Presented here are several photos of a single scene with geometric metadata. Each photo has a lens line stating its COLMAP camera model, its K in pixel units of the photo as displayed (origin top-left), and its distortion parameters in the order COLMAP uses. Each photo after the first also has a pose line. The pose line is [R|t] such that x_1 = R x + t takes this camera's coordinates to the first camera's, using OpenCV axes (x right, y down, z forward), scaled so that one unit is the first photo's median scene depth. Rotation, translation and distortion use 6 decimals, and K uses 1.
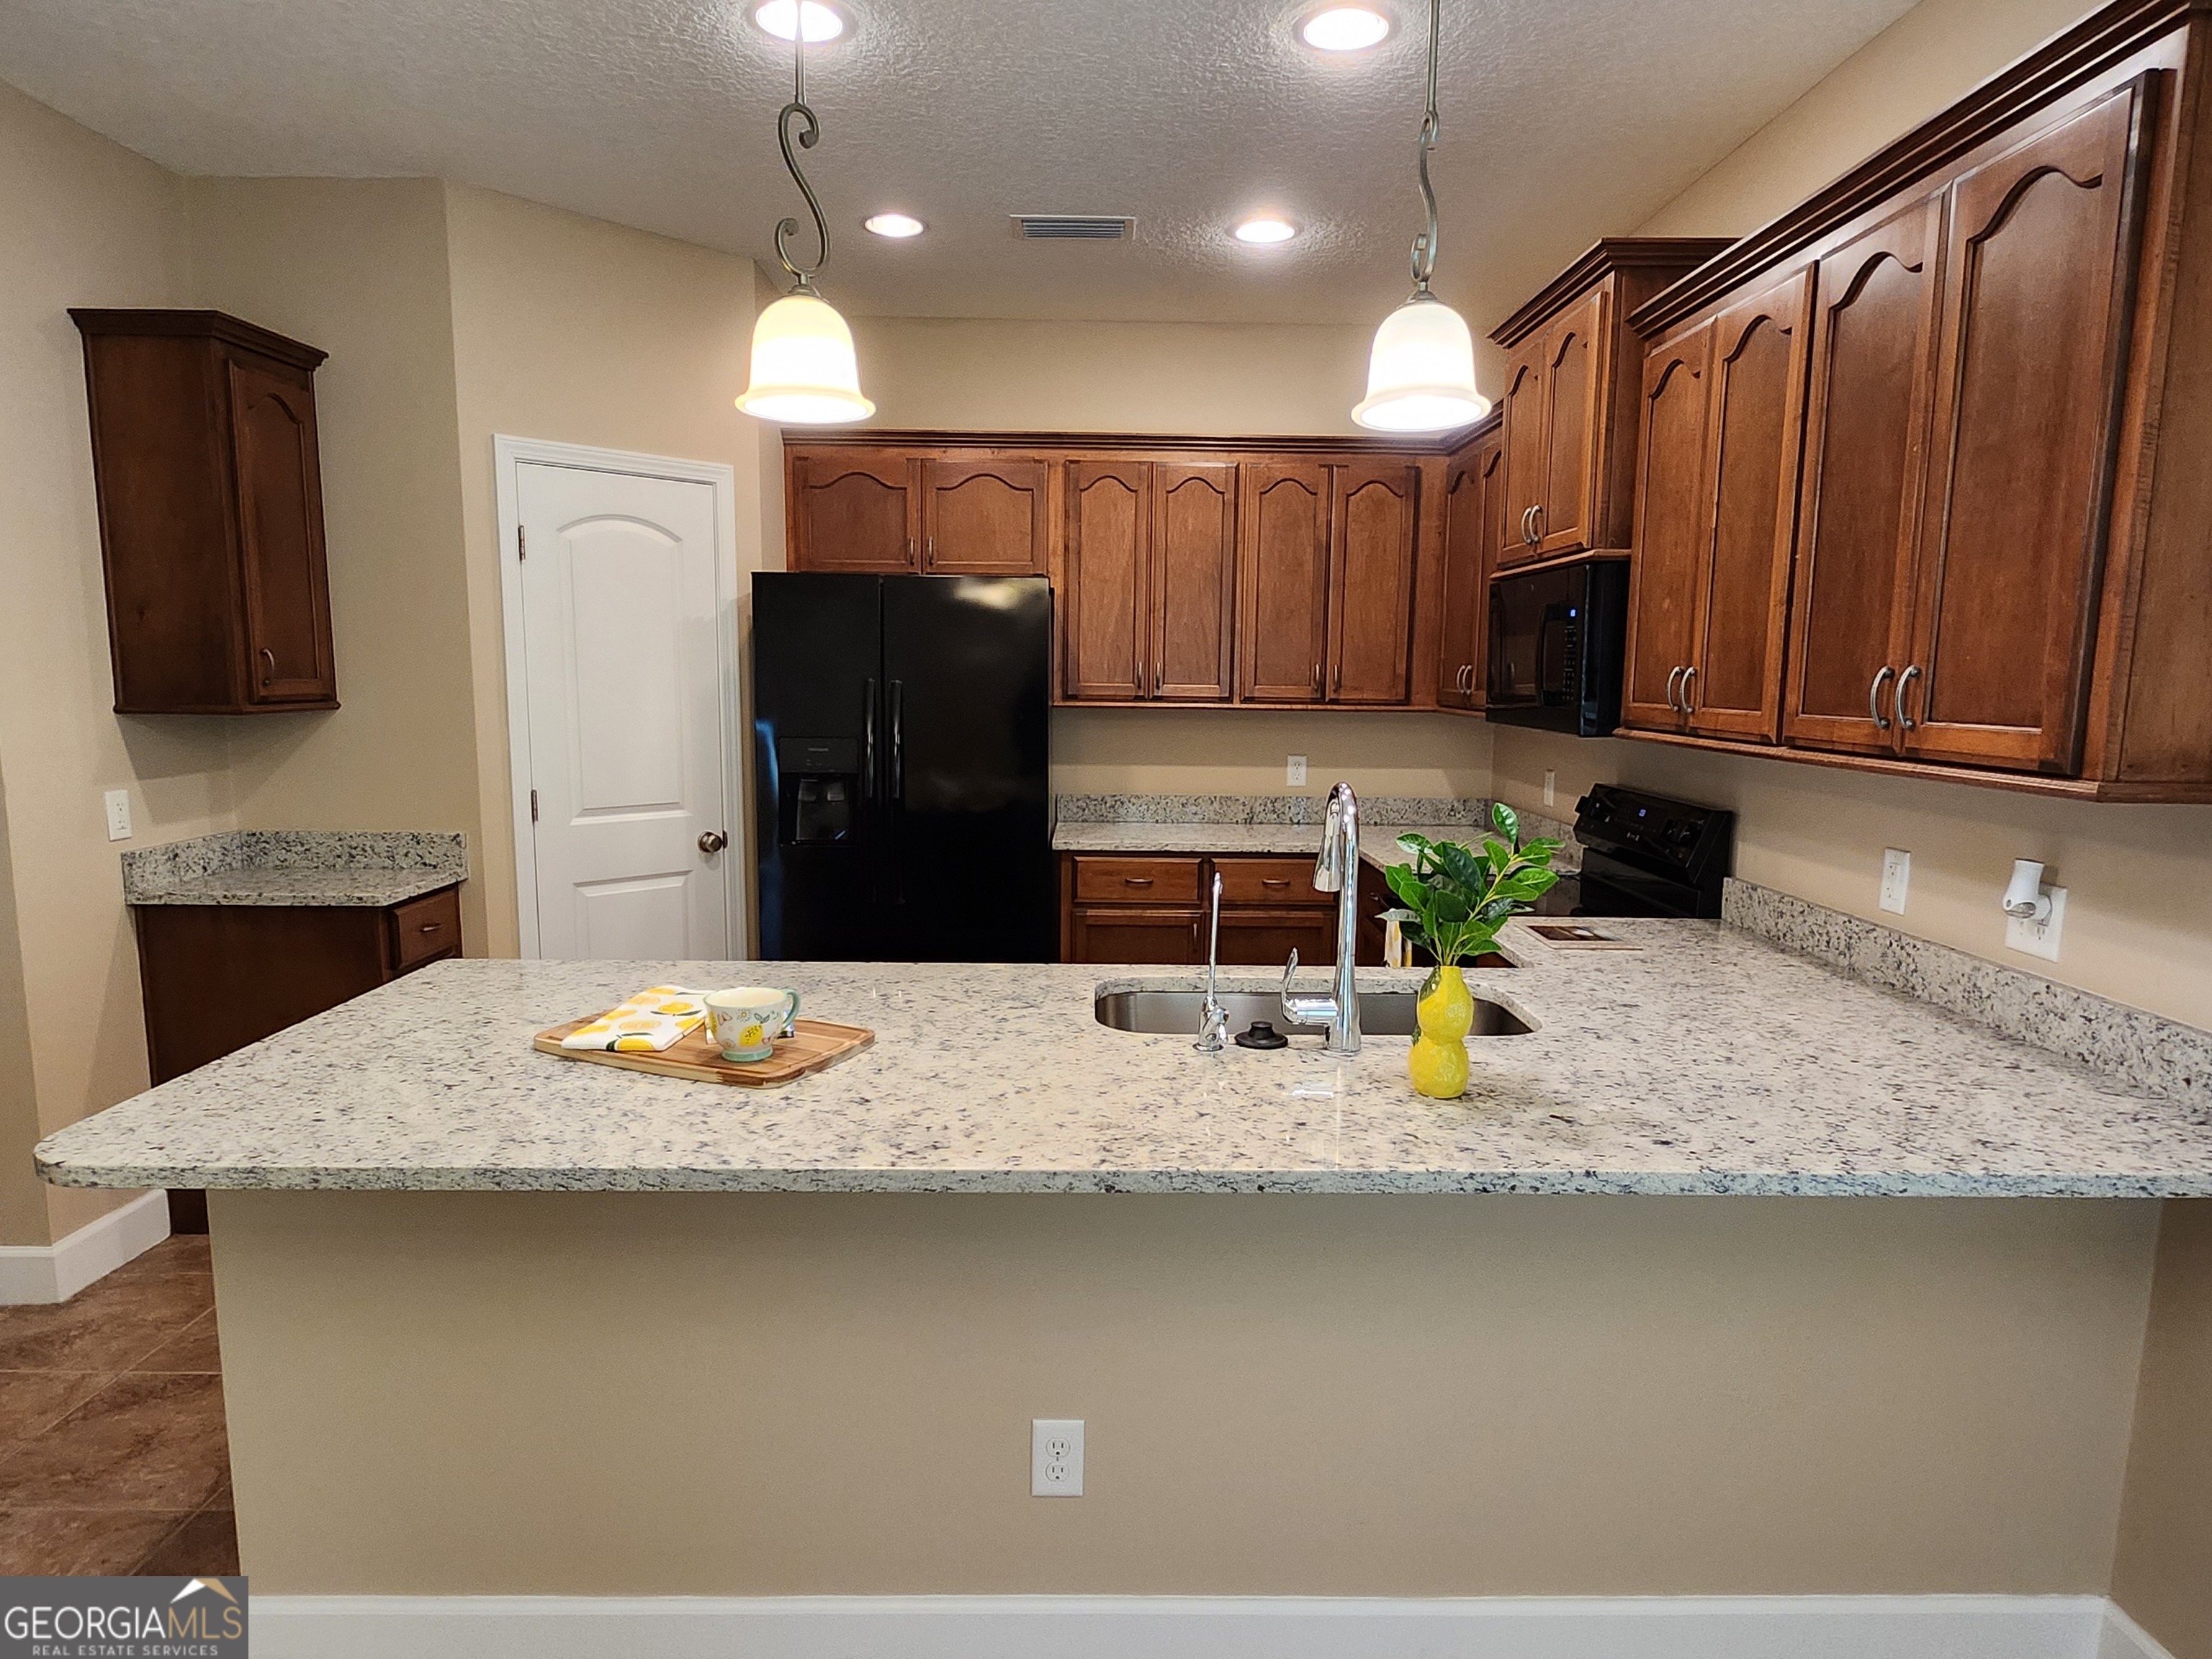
lens RADIAL K [[1326.0, 0, 1110.9], [0, 1326.0, 855.1], [0, 0, 1]] dist [0.015271, -0.014966]
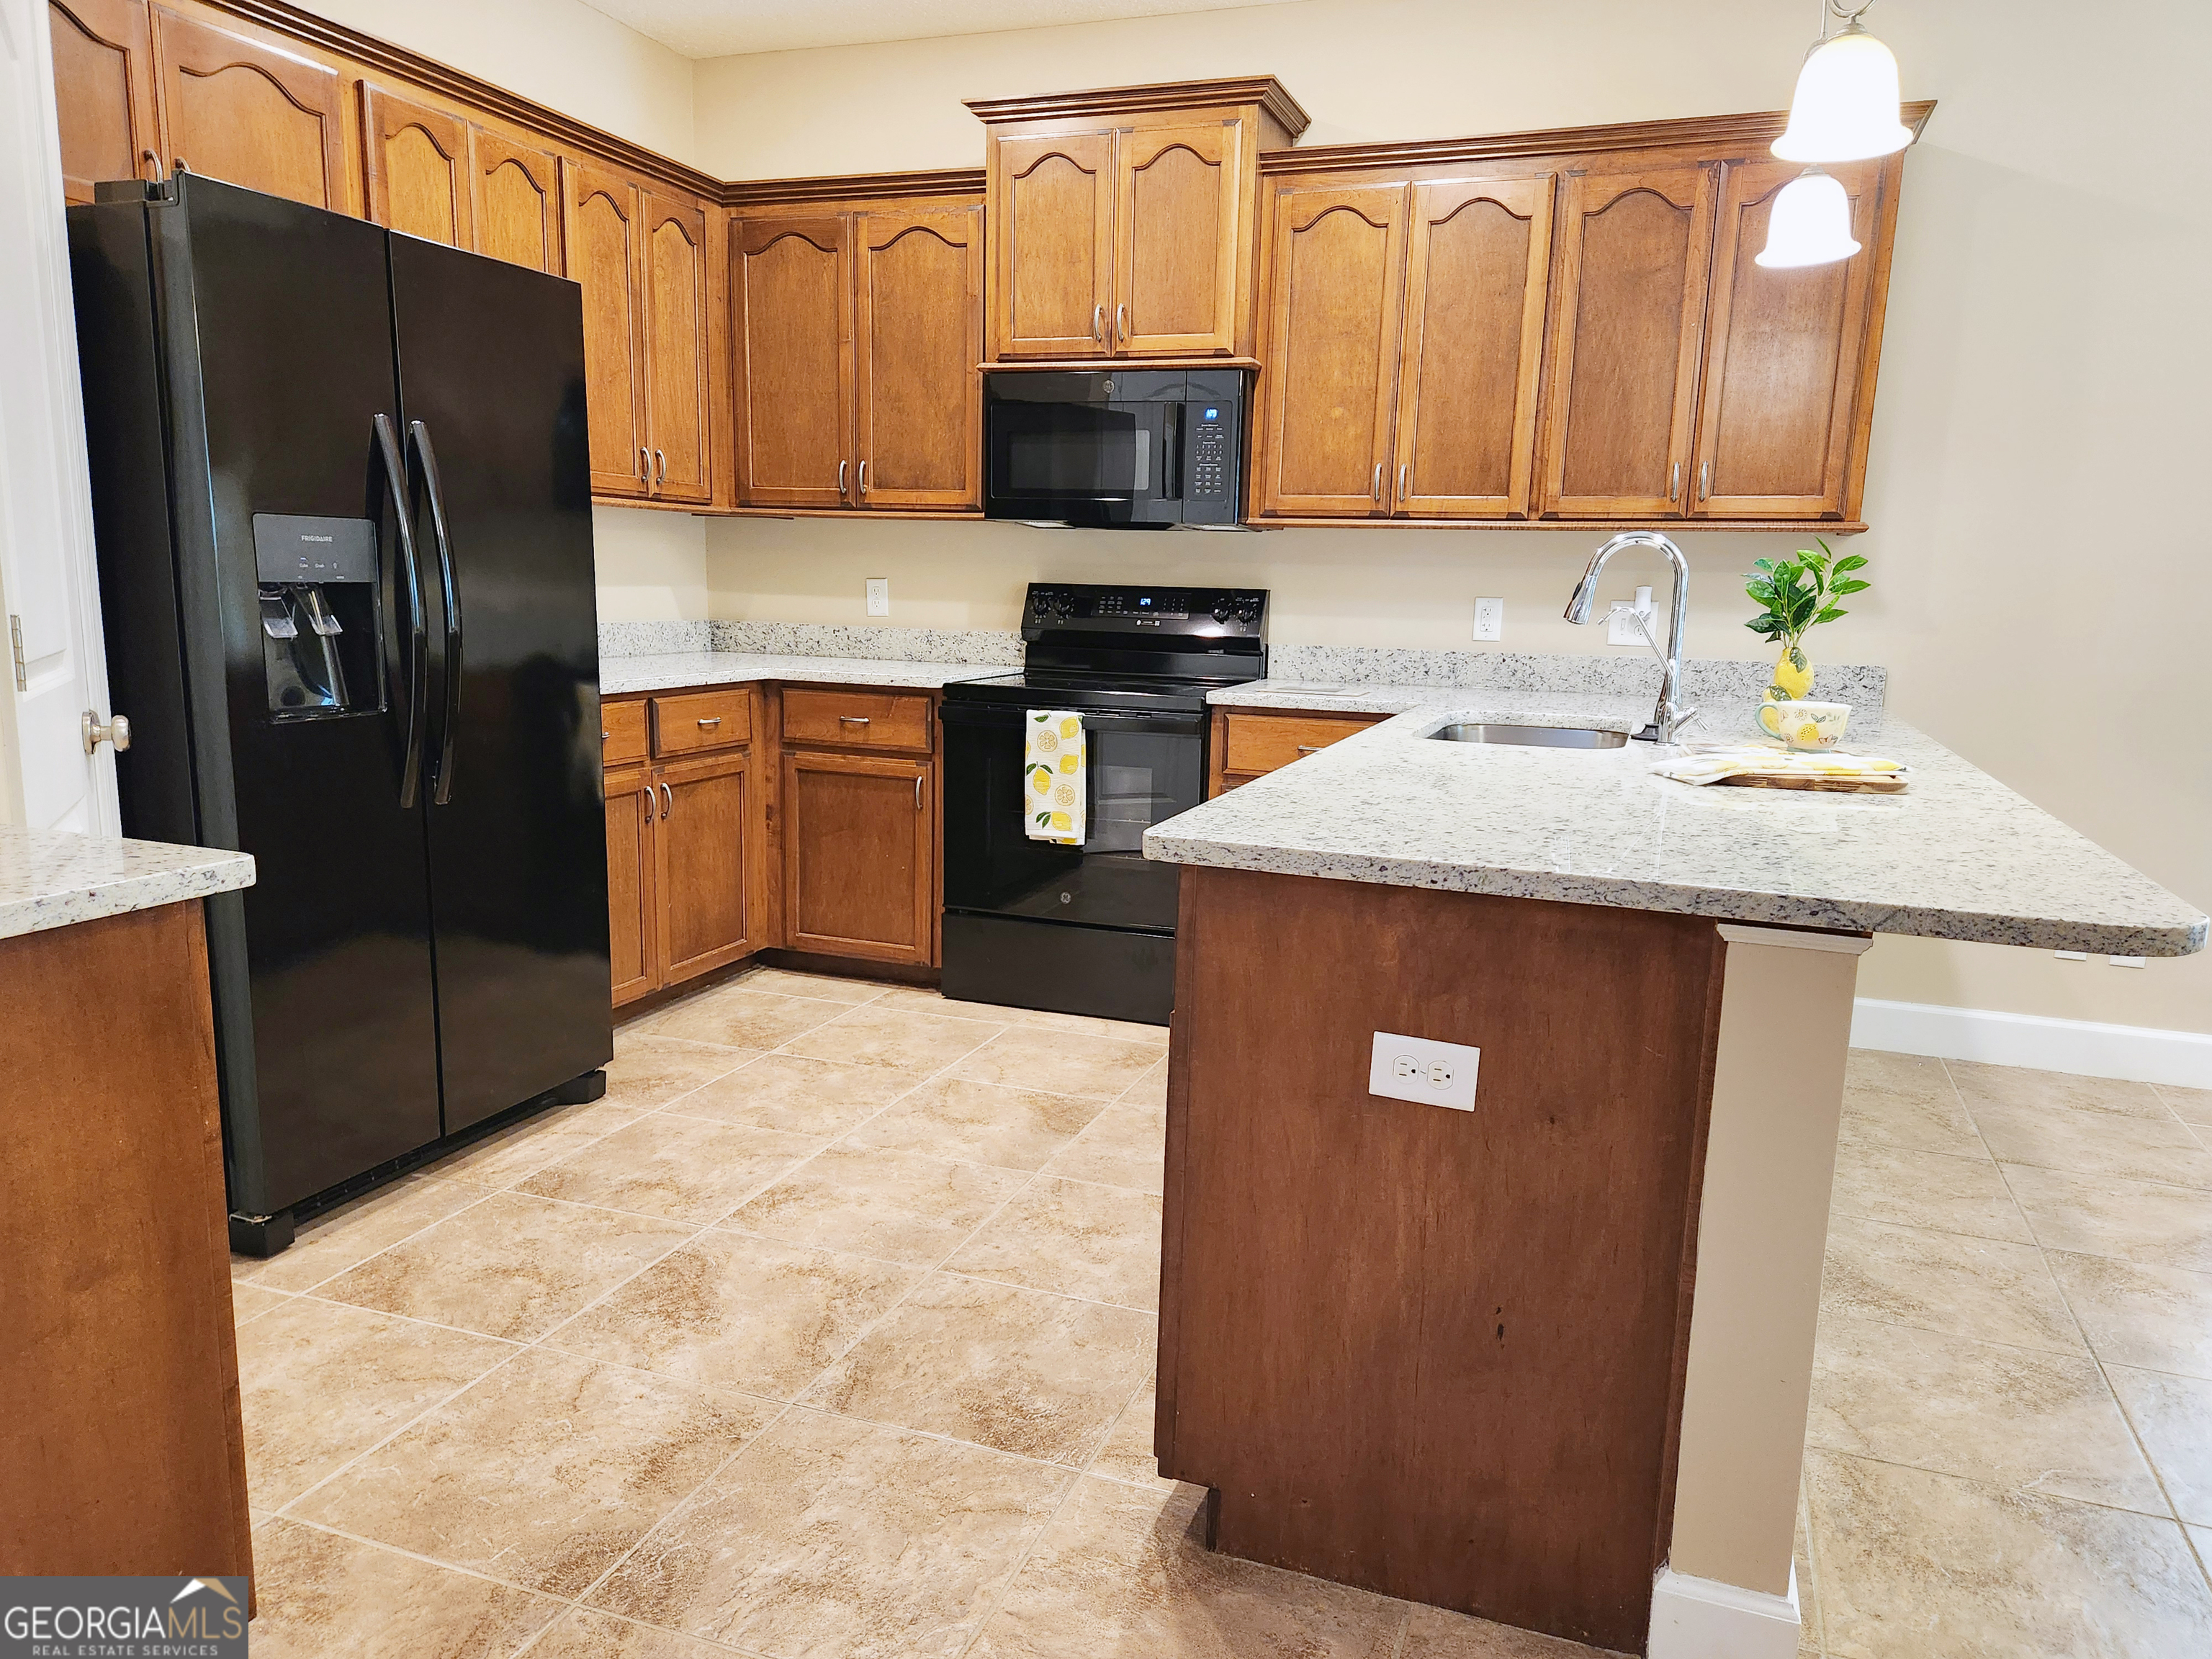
lens RADIAL K [[1521.1, 0, 1107.1], [0, 1521.1, 848.5], [0, 0, 1]] dist [0.085712, -0.079715]
pose [[0.357788, -0.169089, 0.918366, -0.875326], [0.108345, 0.984344, 0.139026, -0.009083], [-0.927496, 0.049759, 0.370507, 0.584203]]
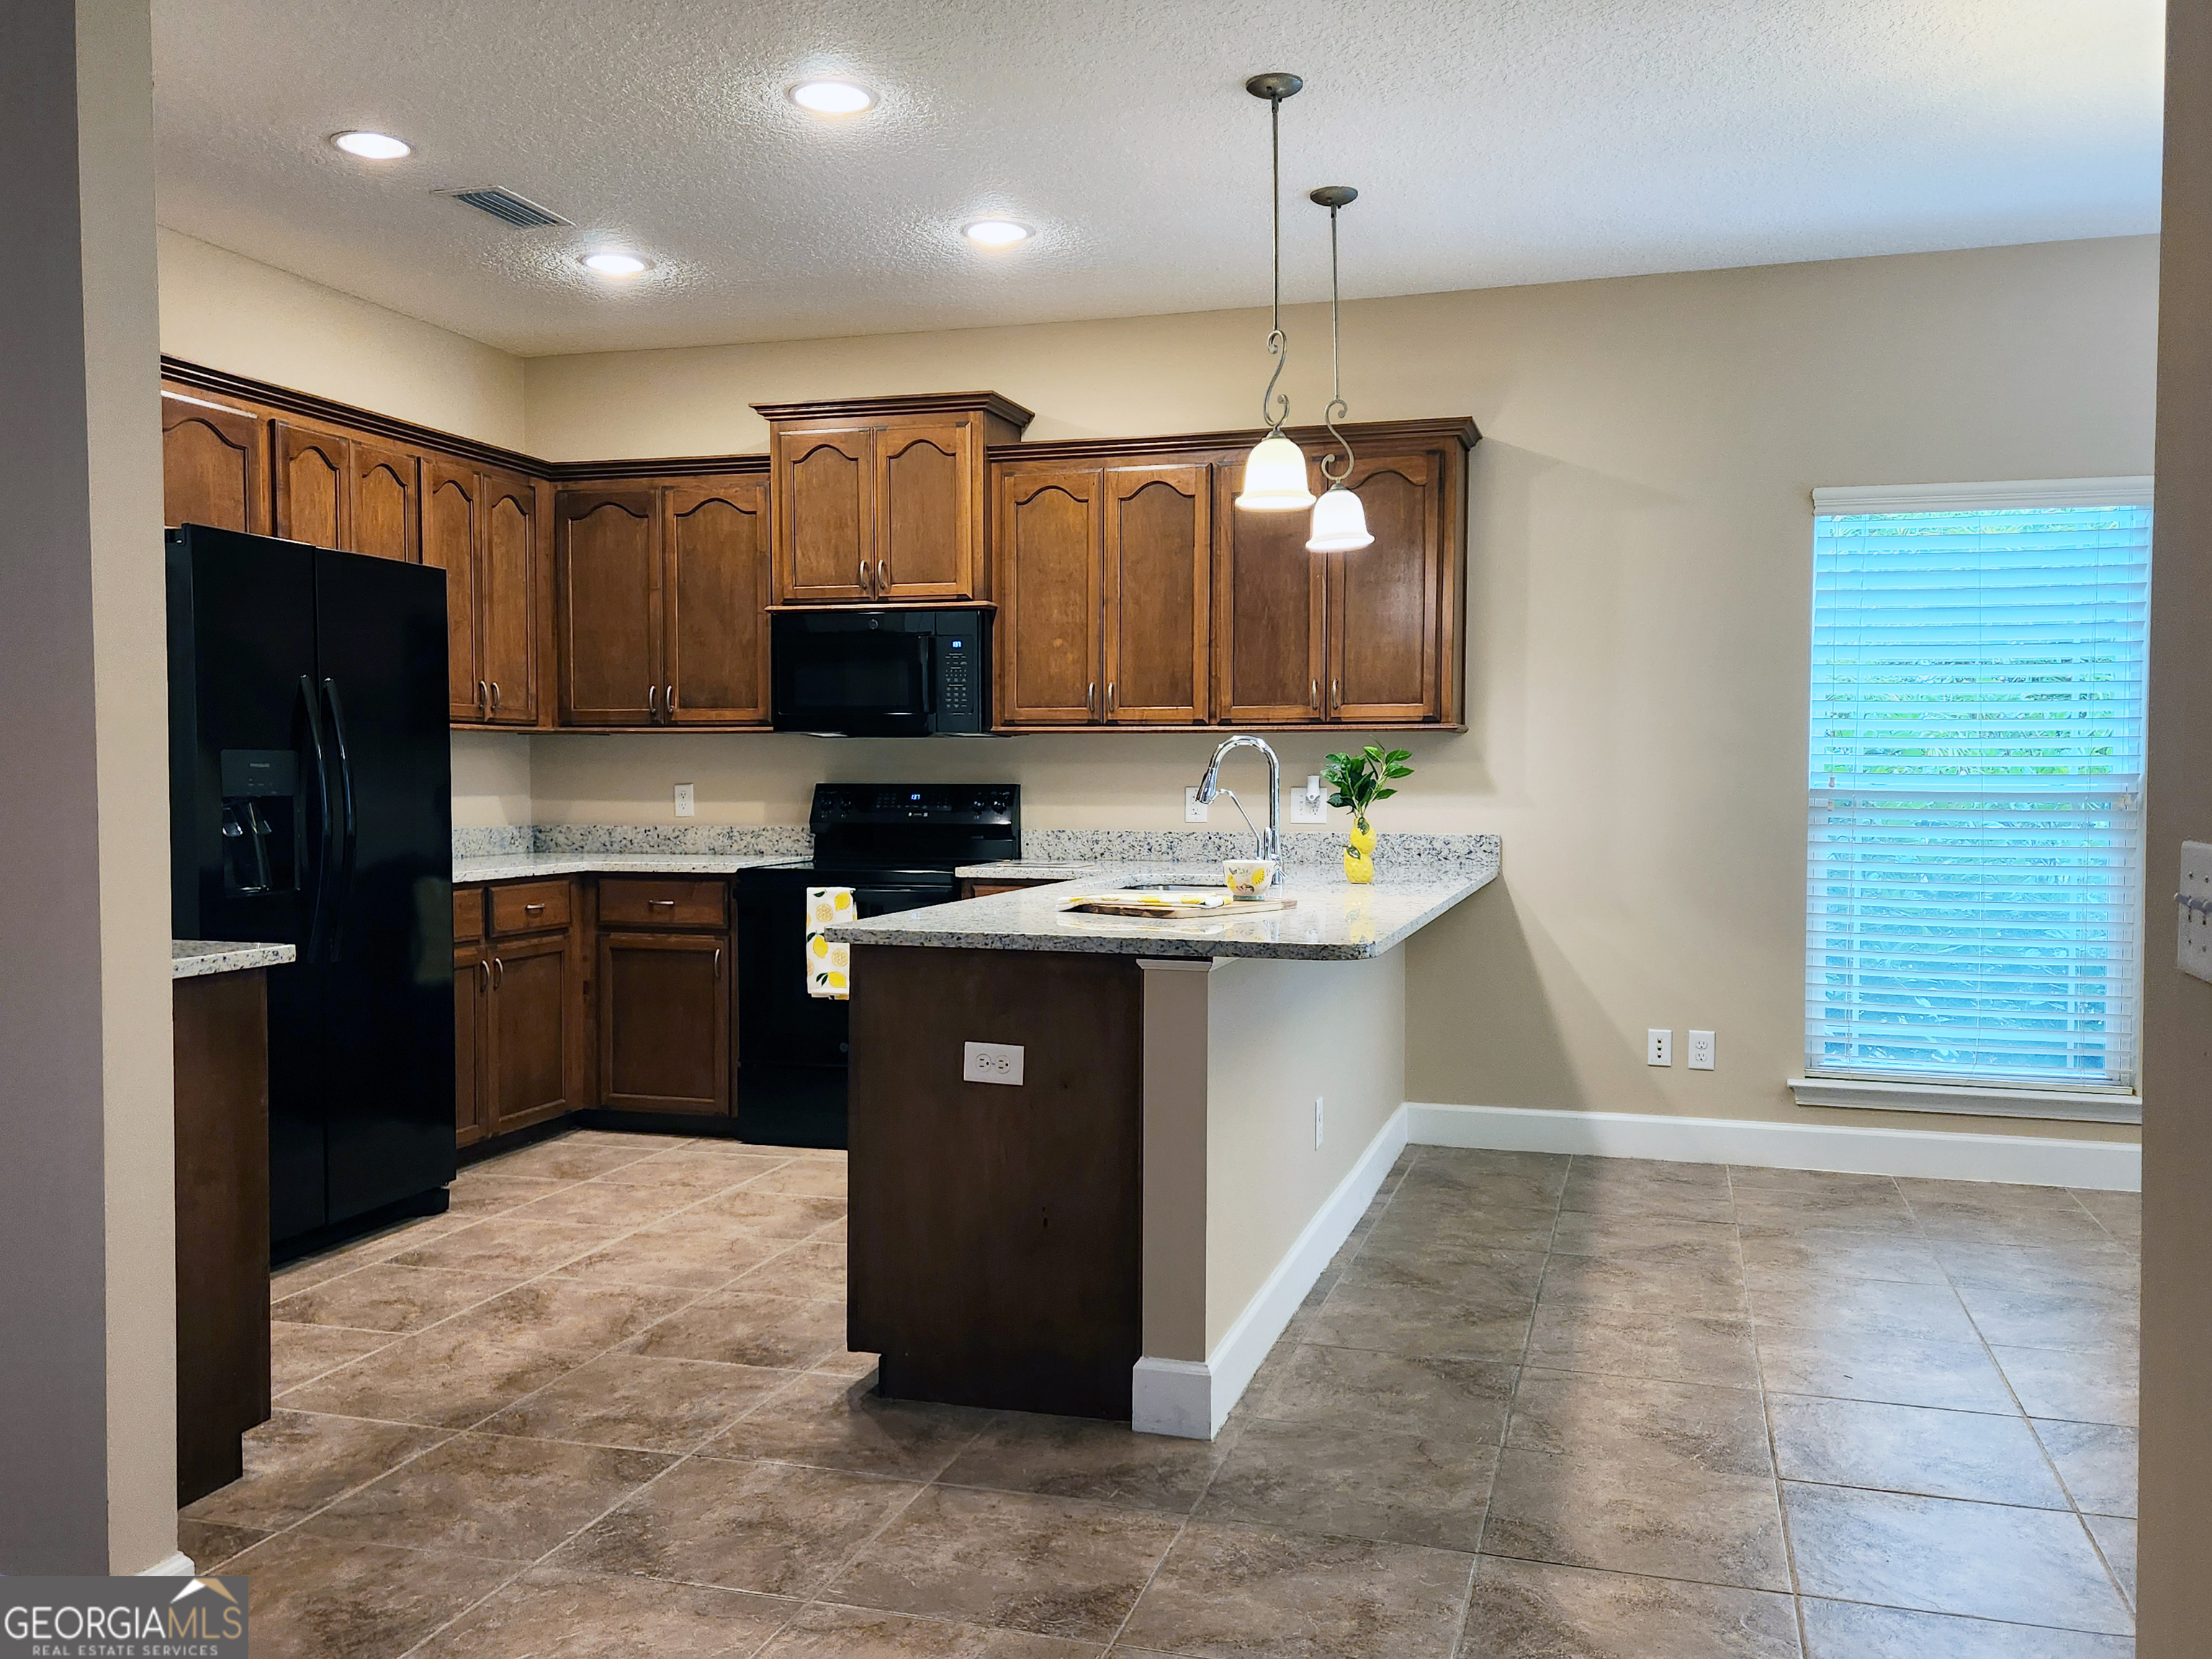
lens RADIAL K [[1830.2, 0, 1097.5], [0, 1830.2, 837.1], [0, 0, 1]] dist [0.084295, -0.089496]
pose [[0.300961, -0.044395, 0.952602, -1.338737], [0.135319, 0.990796, 0.003423, 0.027229], [-0.943987, 0.127875, 0.304199, 0.292189]]
